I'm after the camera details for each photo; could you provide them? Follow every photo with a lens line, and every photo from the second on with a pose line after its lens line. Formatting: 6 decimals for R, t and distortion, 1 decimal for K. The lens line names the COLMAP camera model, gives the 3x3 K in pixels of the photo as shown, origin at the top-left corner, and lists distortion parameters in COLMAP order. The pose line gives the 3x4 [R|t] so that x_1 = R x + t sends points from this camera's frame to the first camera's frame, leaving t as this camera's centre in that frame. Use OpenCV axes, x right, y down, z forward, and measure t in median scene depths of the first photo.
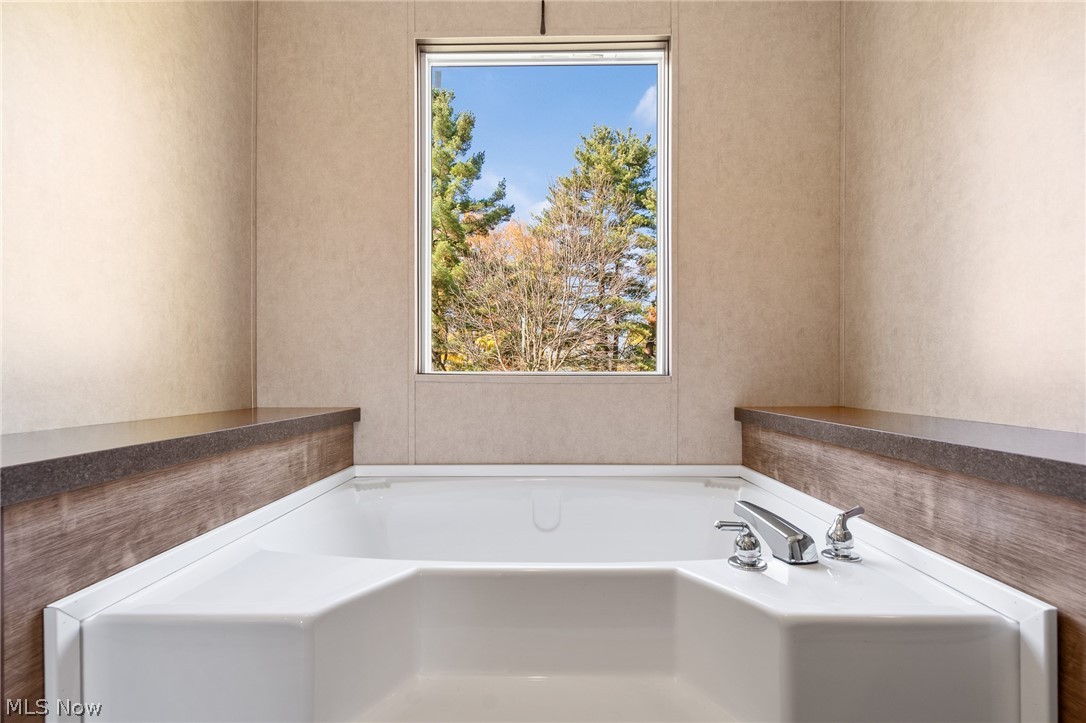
lens RADIAL K [[488.9, 0, 543.0], [0, 488.9, 370.9], [0, 0, 1]] dist [0.000392, -0.000079]
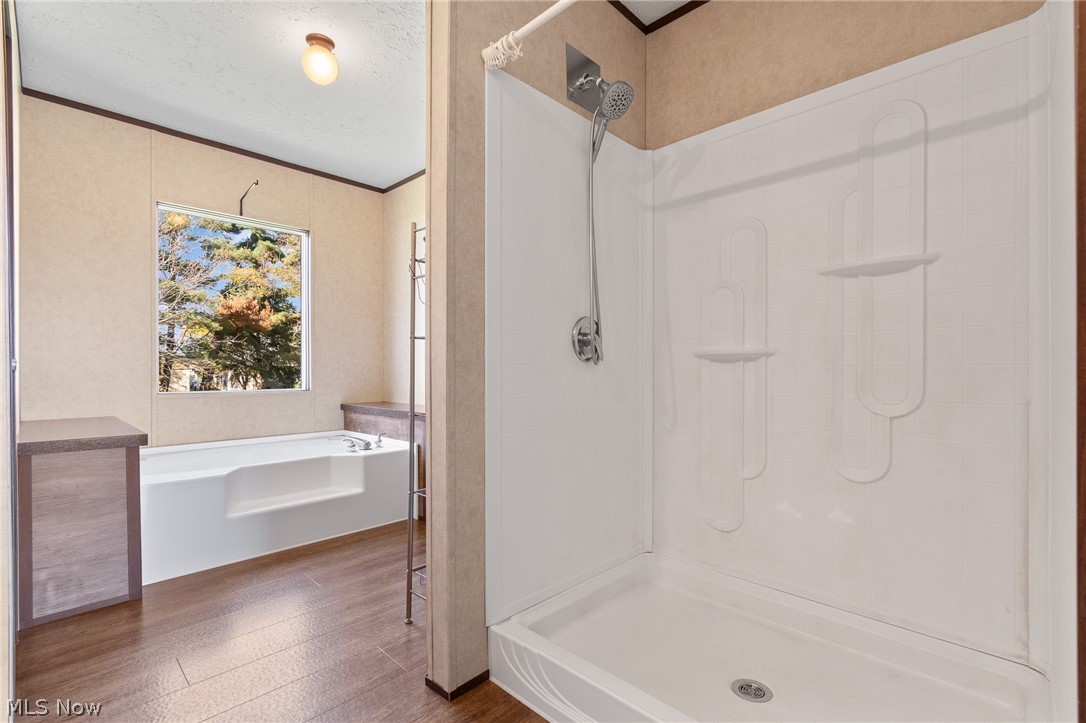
lens RADIAL K [[486.5, 0, 542.4], [0, 486.5, 380.1], [0, 0, 1]] dist [0.001580, -0.000302]
pose [[0.685453, -0.016339, 0.727934, -0.586788], [-0.004929, 0.999621, 0.027079, -0.098574], [-0.728100, -0.022149, 0.685113, -1.177827]]
